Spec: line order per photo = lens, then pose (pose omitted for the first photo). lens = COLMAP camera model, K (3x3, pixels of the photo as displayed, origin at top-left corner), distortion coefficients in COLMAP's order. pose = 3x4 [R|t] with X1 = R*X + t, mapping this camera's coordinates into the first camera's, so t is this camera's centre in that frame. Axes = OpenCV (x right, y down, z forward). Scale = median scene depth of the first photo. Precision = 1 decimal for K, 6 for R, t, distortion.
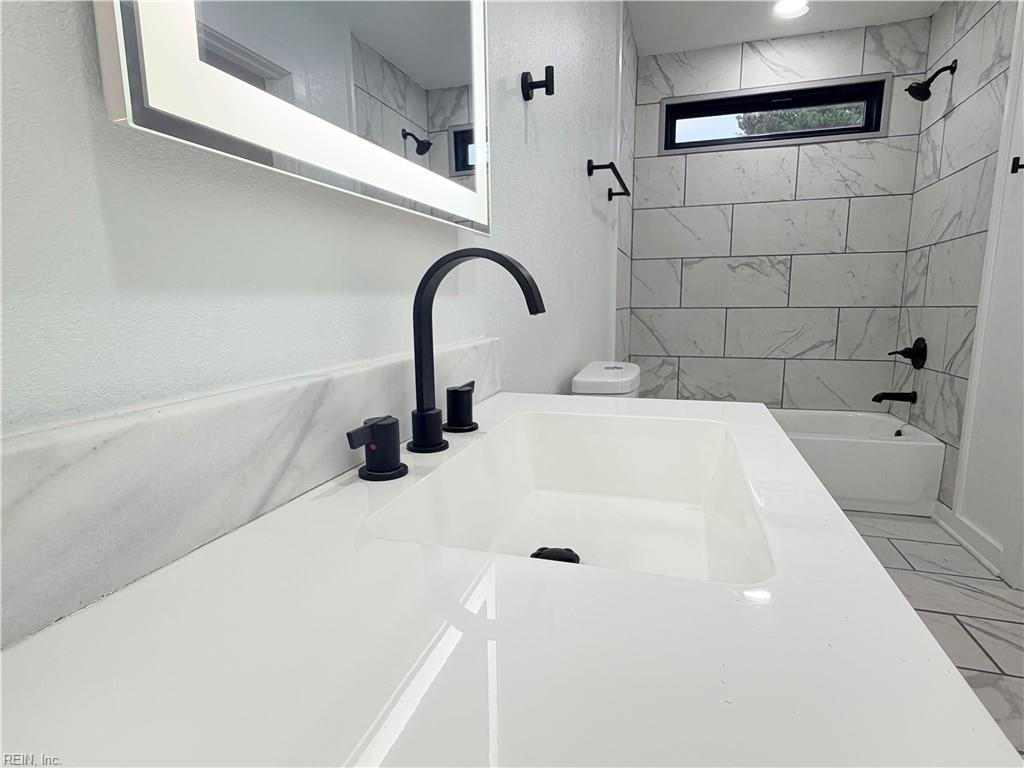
lens RADIAL K [[554.2, 0, 512.5], [0, 554.2, 387.0], [0, 0, 1]] dist [0.003008, -0.000665]
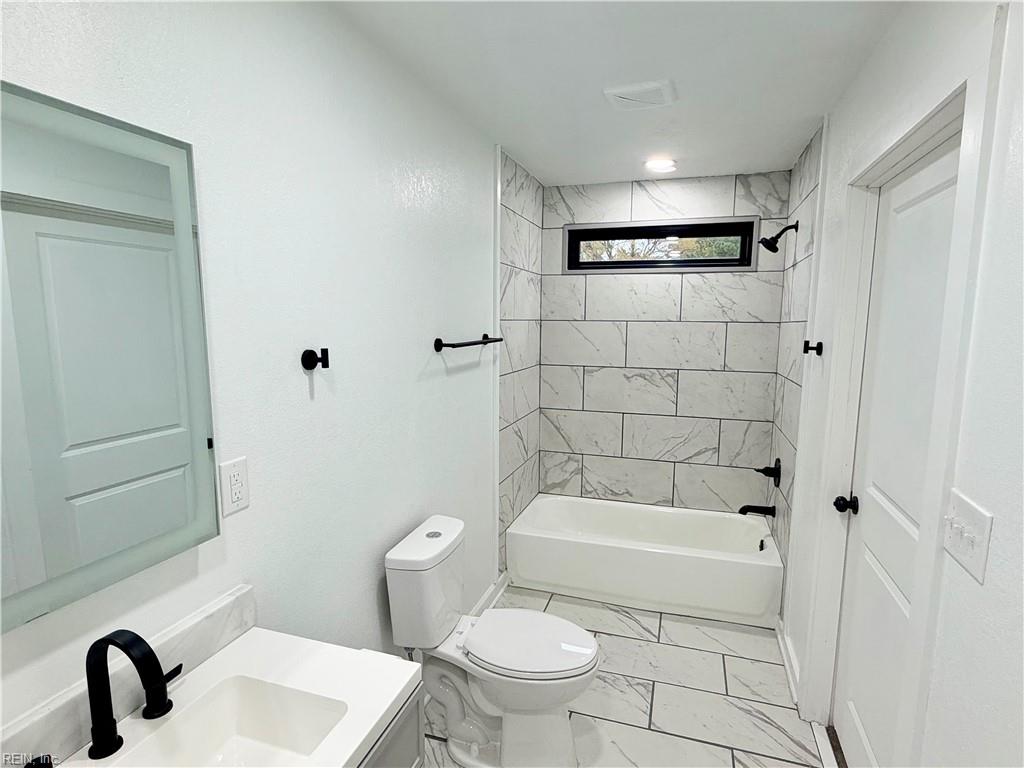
lens RADIAL K [[552.1, 0, 511.9], [0, 552.1, 386.9], [0, 0, 1]] dist [-0.000638, -0.000259]
pose [[0.999779, 0.016809, -0.012593, 0.188248], [-0.017153, 0.999470, -0.027655, -0.167818], [0.012122, 0.027865, 0.999538, -0.095827]]
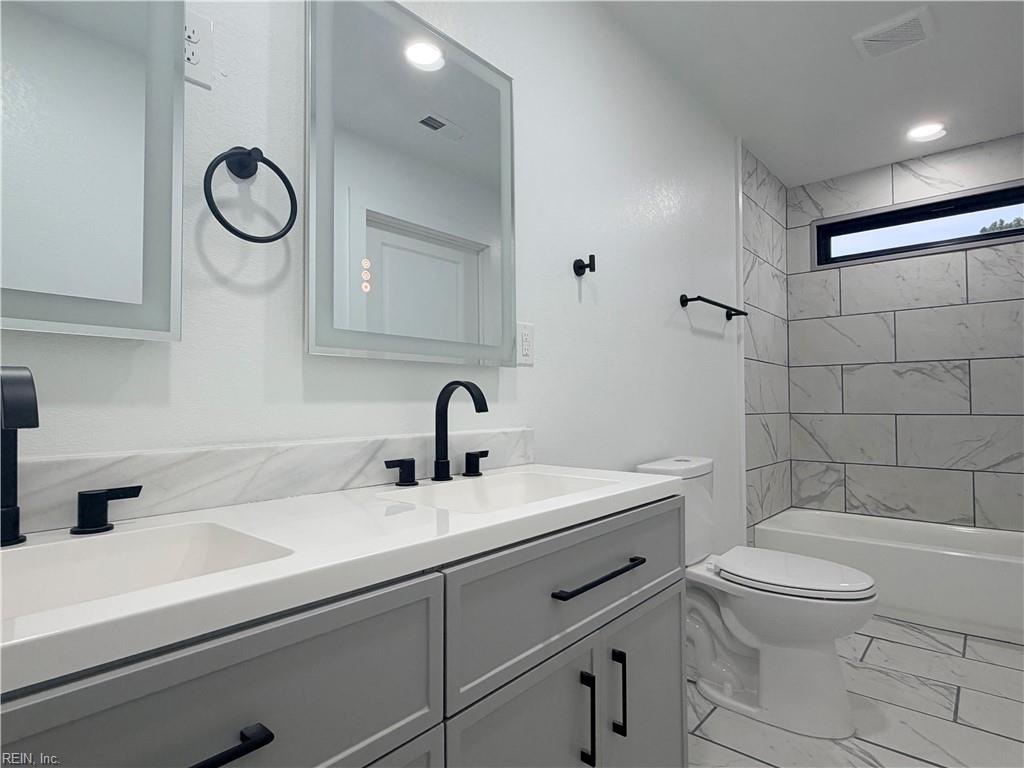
lens RADIAL K [[554.2, 0, 512.5], [0, 554.2, 387.0], [0, 0, 1]] dist [0.003008, -0.000665]
pose [[0.913794, -0.006113, -0.406131, 0.177704], [-0.068909, 0.983059, -0.169841, 0.020992], [0.400290, 0.183186, 0.897893, -0.145946]]
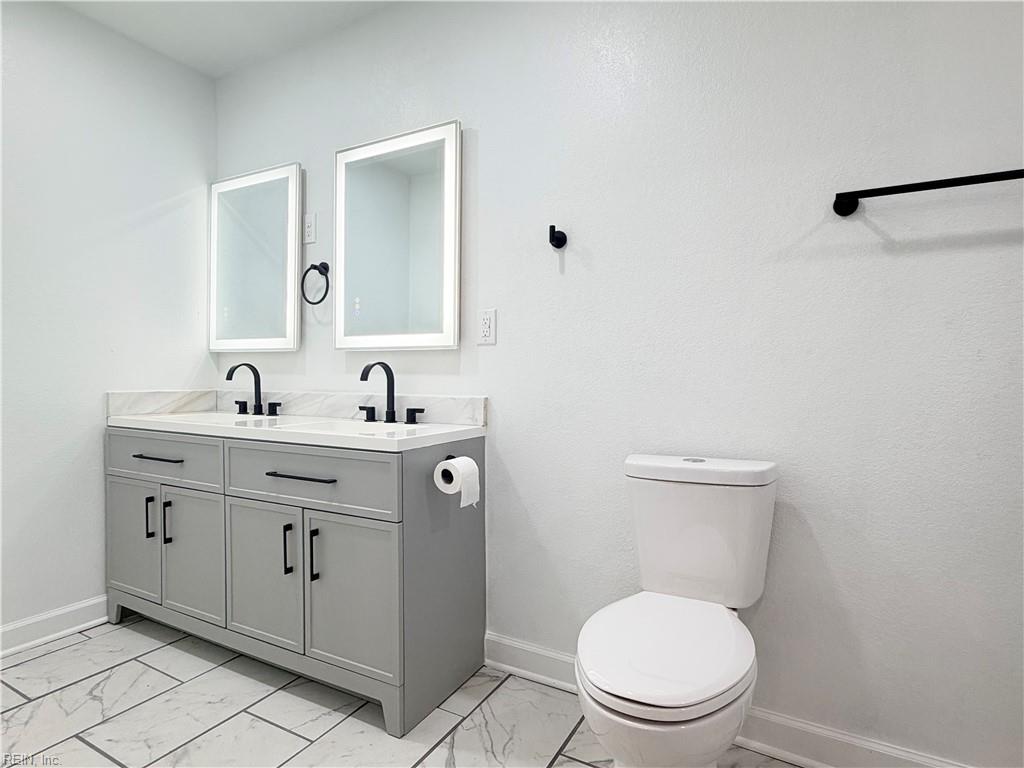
lens RADIAL K [[554.2, 0, 512.5], [0, 554.2, 387.0], [0, 0, 1]] dist [0.003008, -0.000665]
pose [[-0.209595, 0.043853, -0.976804, 0.569615], [-0.154705, 0.984923, 0.077413, -0.090438], [0.965472, 0.167341, -0.199650, 0.462628]]
